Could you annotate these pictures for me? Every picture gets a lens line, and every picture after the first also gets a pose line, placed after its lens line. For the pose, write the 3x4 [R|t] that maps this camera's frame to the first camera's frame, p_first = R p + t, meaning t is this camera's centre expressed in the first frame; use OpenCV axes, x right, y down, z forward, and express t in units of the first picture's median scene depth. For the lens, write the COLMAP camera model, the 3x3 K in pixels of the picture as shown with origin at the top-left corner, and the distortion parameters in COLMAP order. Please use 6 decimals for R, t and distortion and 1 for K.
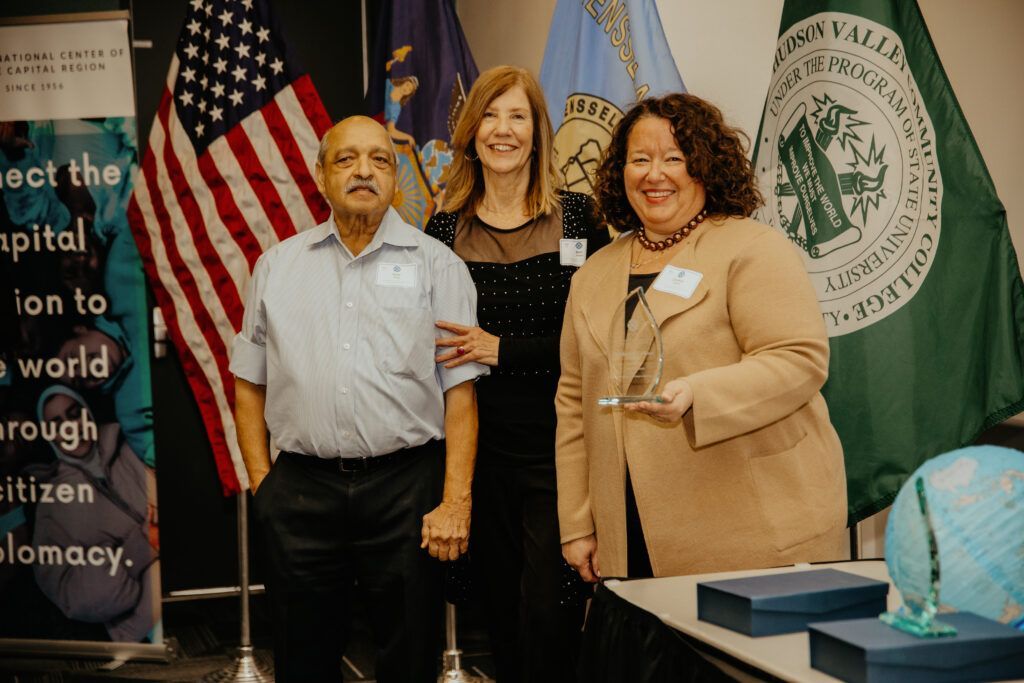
lens RADIAL K [[1956.6, 0, 493.4], [0, 1956.6, 338.3], [0, 0, 1]] dist [0.328048, 0.000000]
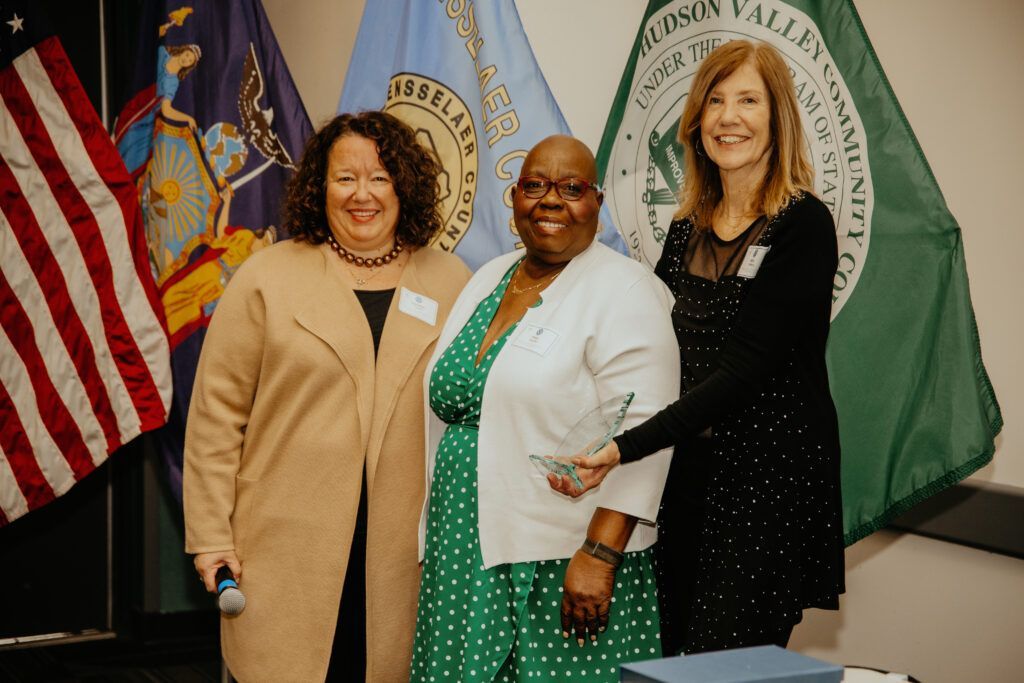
lens RADIAL K [[1956.6, 0, 484.6], [0, 1956.6, 336.6], [0, 0, 1]] dist [0.328048, 0.000000]
pose [[0.986272, 0.017758, 0.164173, -0.053335], [-0.017034, 0.999838, -0.005814, -0.008201], [-0.164250, 0.002938, 0.986414, 0.159290]]
